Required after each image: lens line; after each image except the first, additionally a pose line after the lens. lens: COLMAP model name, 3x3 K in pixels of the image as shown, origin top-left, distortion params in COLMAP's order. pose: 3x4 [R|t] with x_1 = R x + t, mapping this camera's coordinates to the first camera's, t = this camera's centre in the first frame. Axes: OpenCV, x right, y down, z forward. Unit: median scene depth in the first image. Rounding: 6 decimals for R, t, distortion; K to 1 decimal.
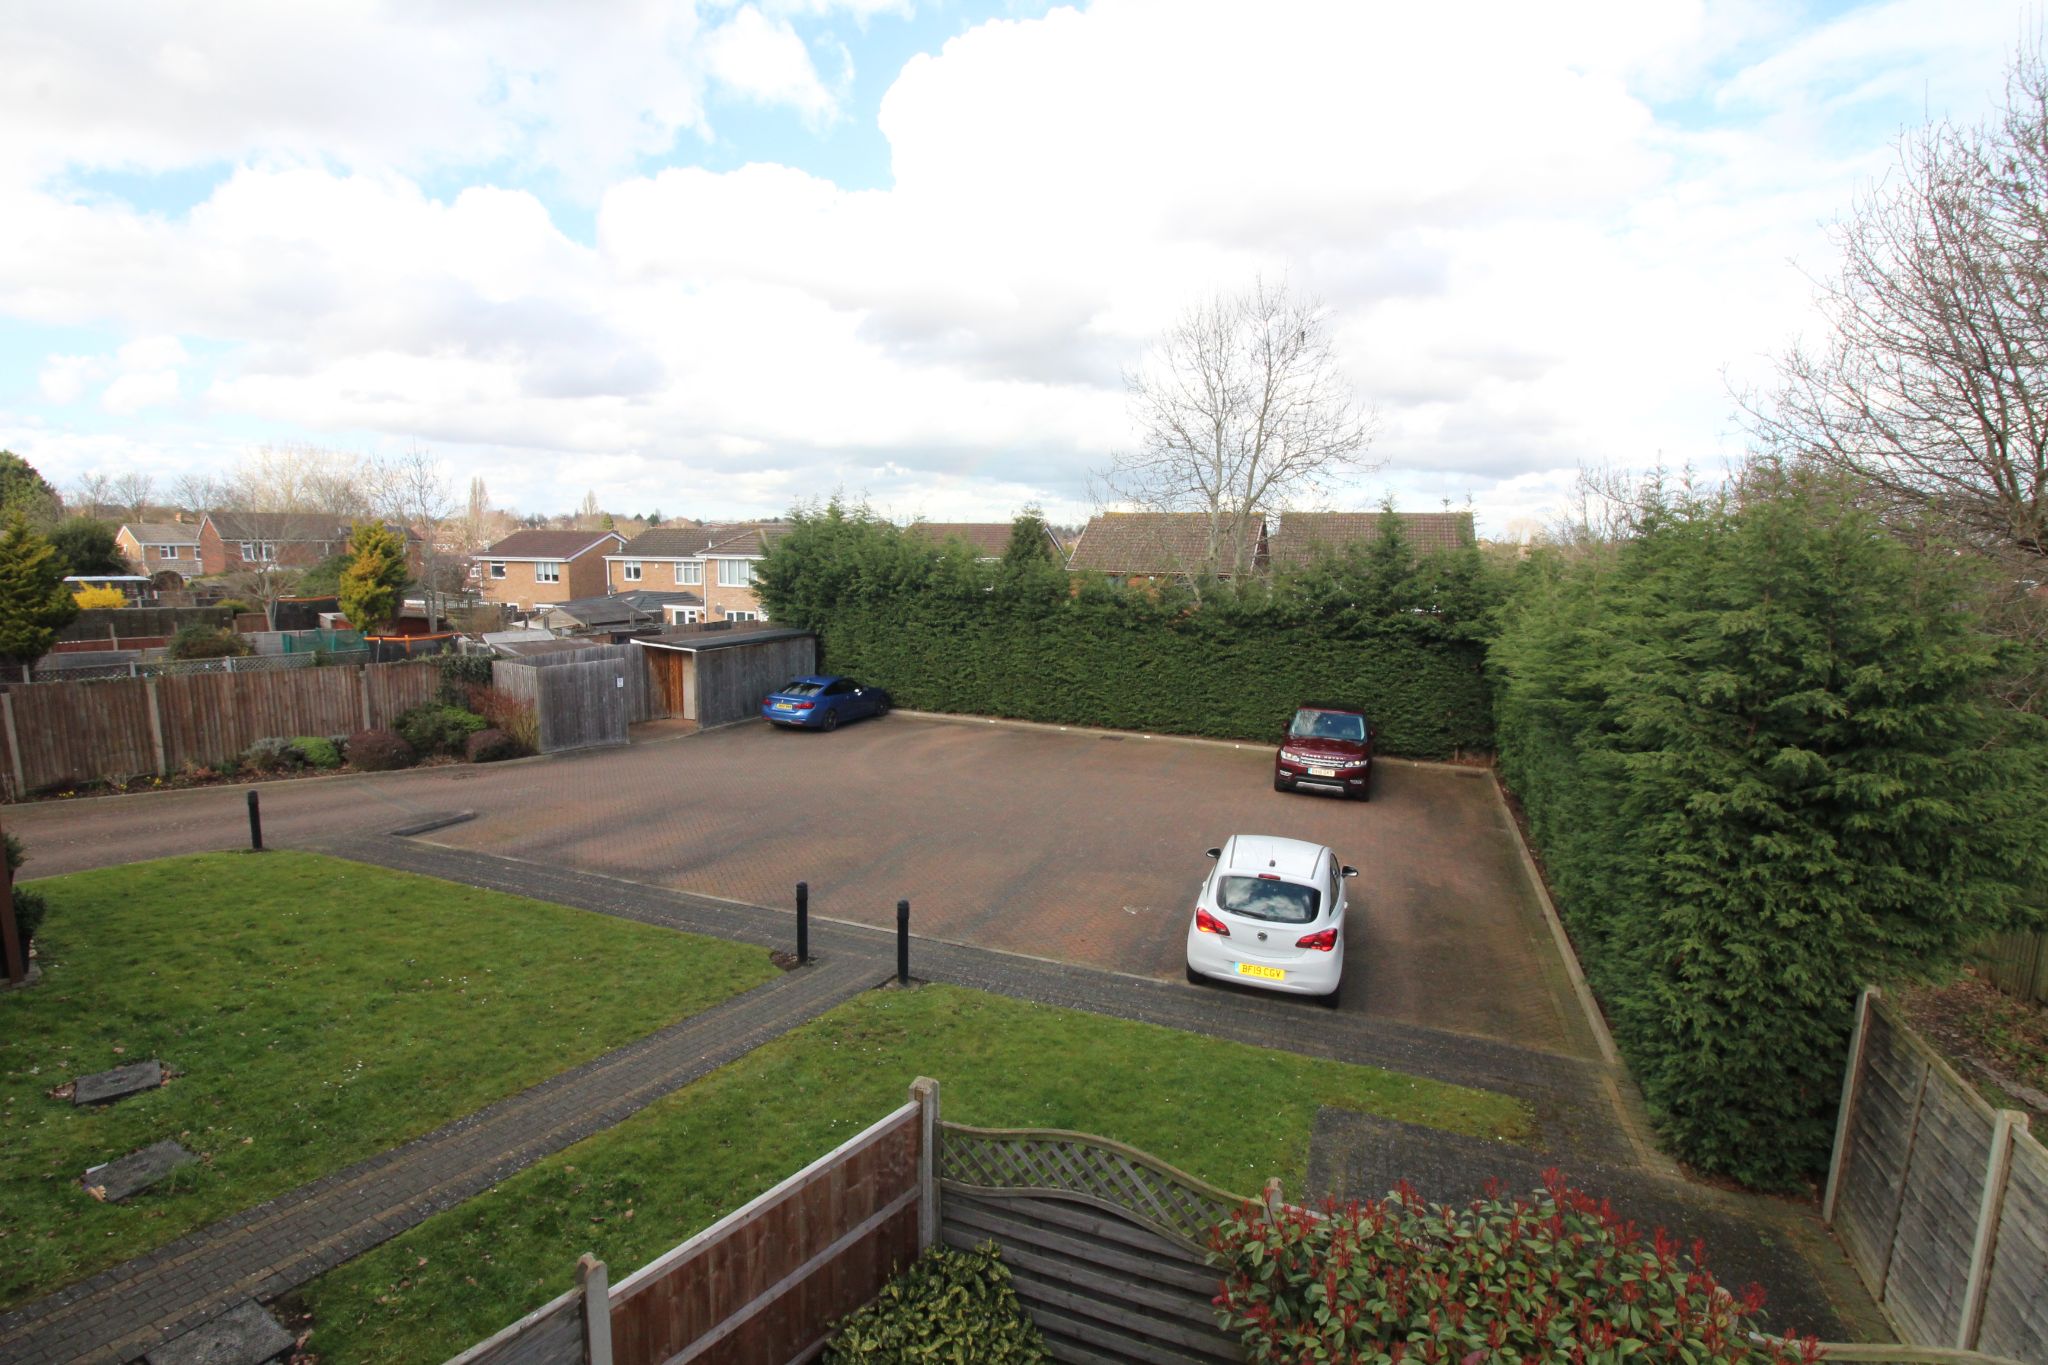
lens RADIAL K [[943.2, 0, 1024.0], [0, 943.2, 682.5], [0, 0, 1]] dist [-0.002734, -0.009121]
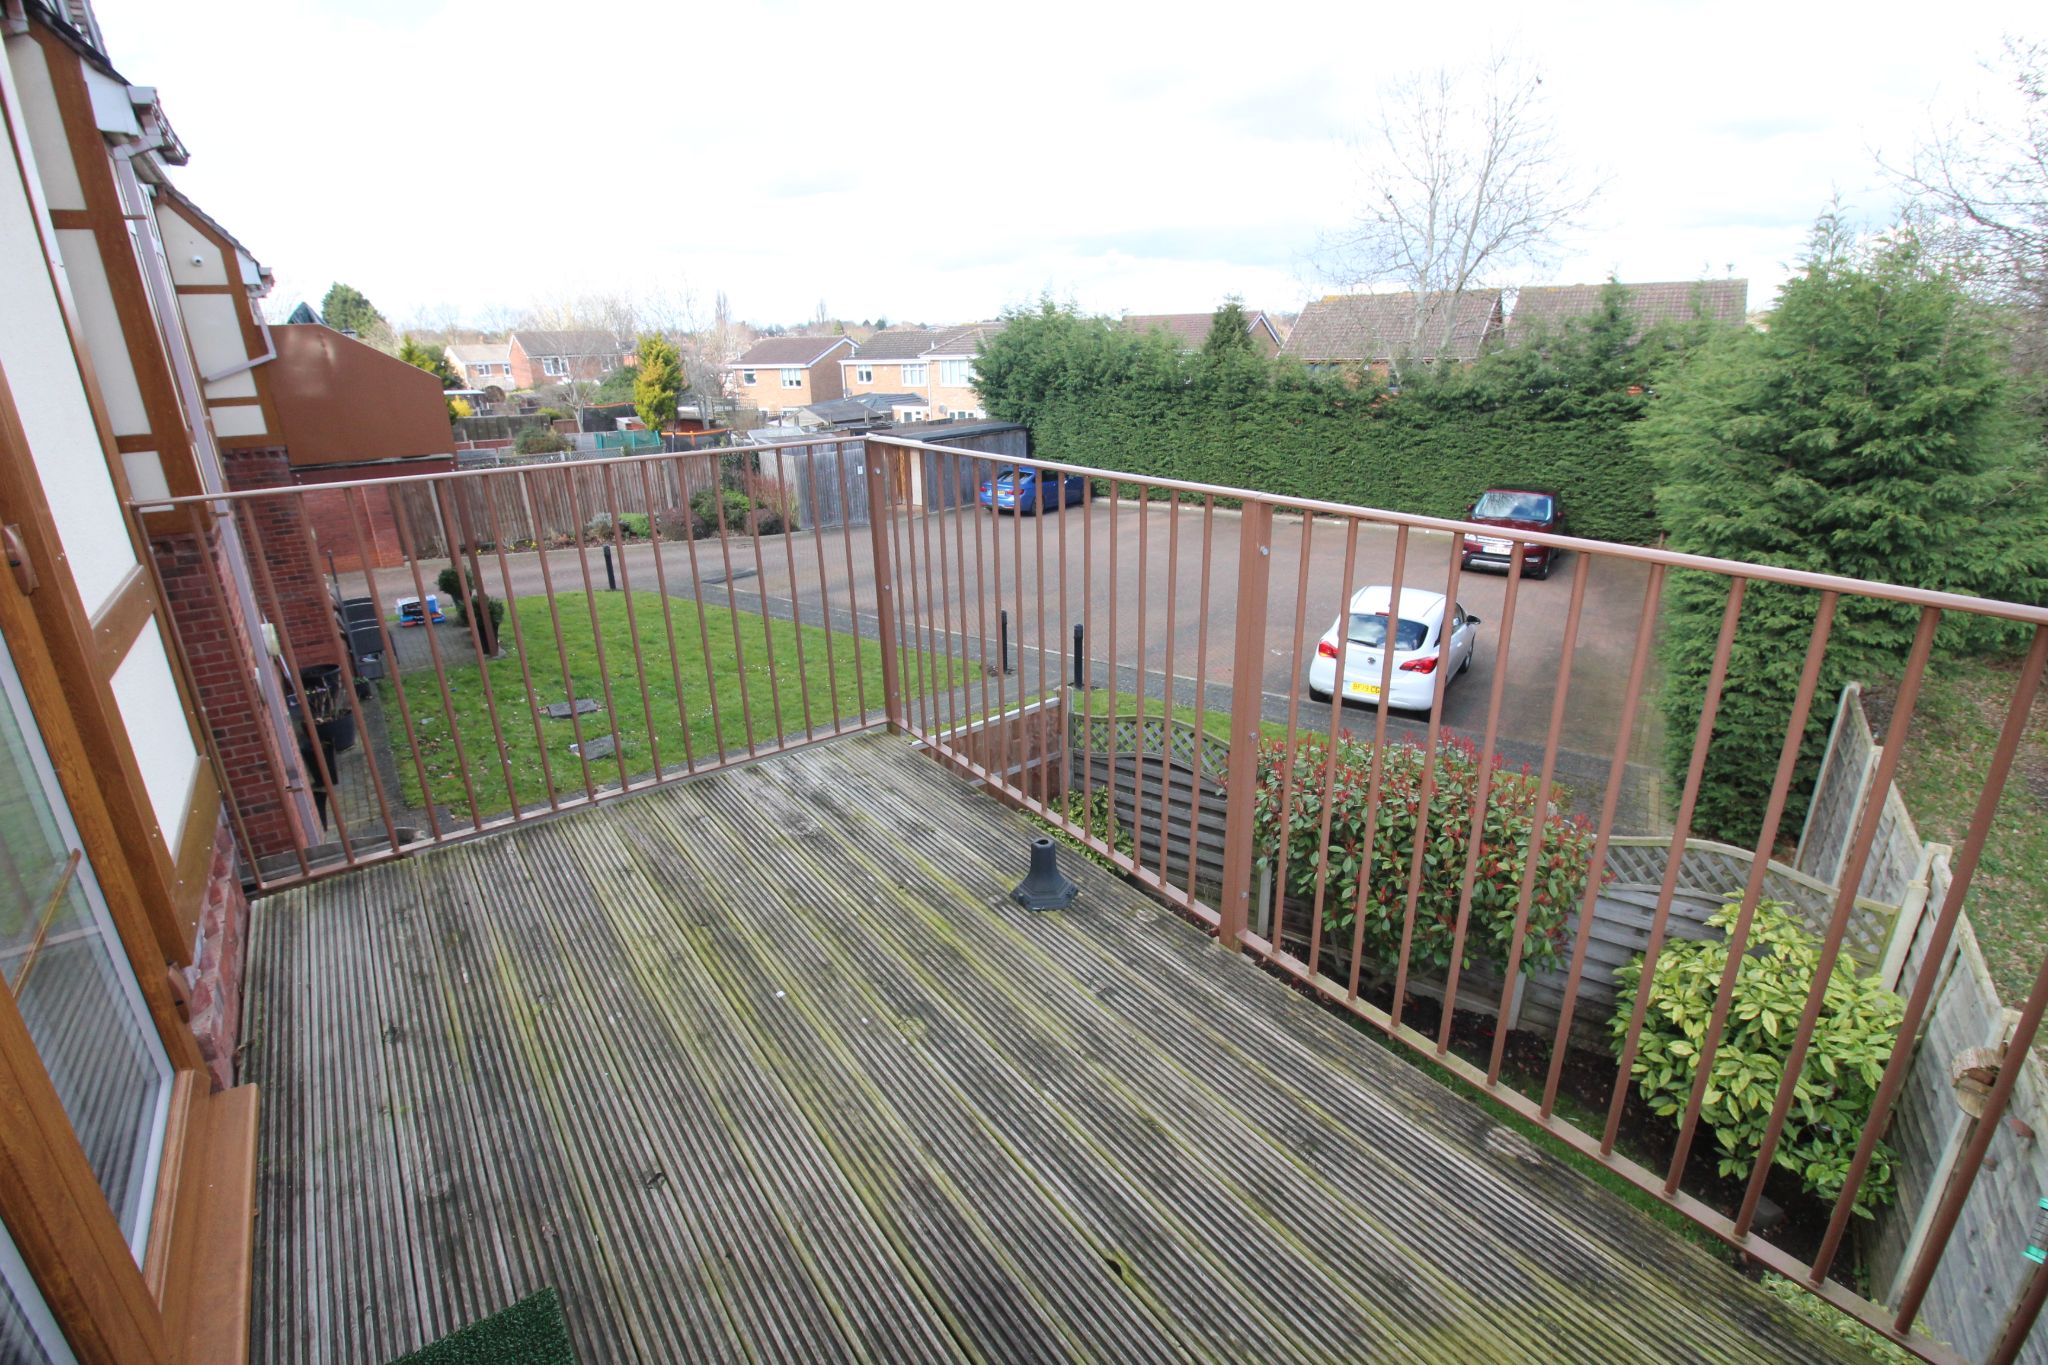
lens RADIAL K [[980.6, 0, 1024.0], [0, 980.6, 682.5], [0, 0, 1]] dist [0.001942, -0.013867]
pose [[0.972471, 0.042555, -0.229107, 0.050239], [0.000999, 0.982413, 0.186717, 0.028678], [0.233024, -0.181806, 0.955325, -0.139613]]
